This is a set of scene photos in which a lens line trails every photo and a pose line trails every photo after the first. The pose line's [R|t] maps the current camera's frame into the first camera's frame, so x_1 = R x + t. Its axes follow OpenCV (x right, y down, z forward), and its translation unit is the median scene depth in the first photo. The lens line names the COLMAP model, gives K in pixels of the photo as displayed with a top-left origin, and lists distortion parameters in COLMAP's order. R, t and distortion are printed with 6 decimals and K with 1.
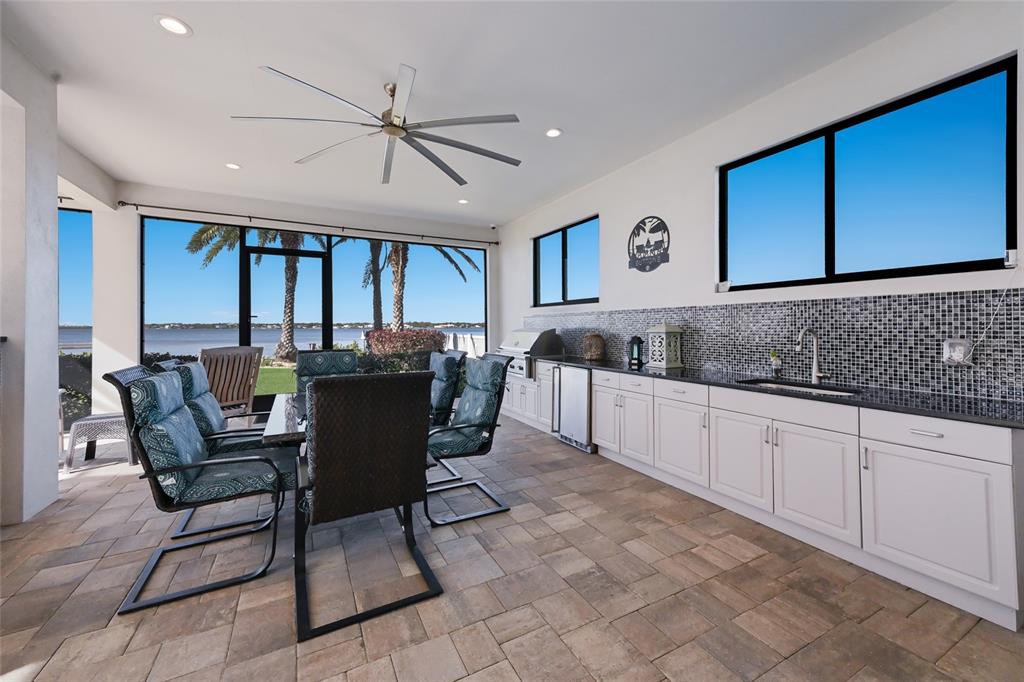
lens RADIAL K [[401.6, 0, 516.1], [0, 401.6, 329.8], [0, 0, 1]] dist [0.011835, 0.000062]
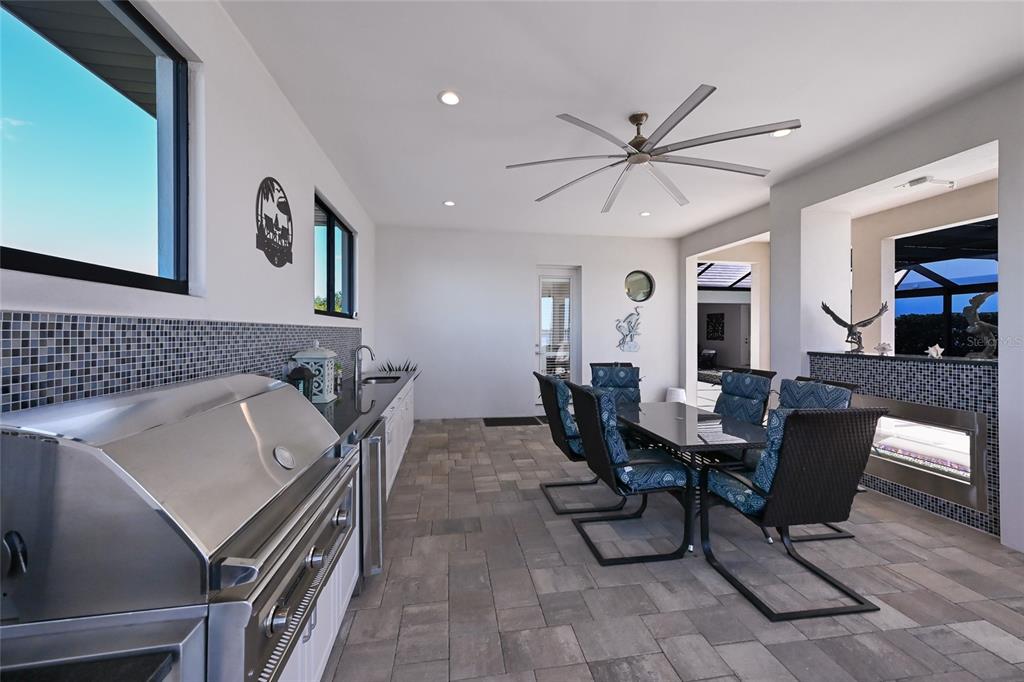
lens RADIAL K [[401.6, 0, 516.1], [0, 401.6, 329.8], [0, 0, 1]] dist [0.011835, 0.000062]
pose [[-0.948083, 0.011398, 0.317818, -0.364056], [0.011979, 0.999928, -0.000126, -0.063346], [-0.317797, 0.003688, -0.948152, 2.251254]]
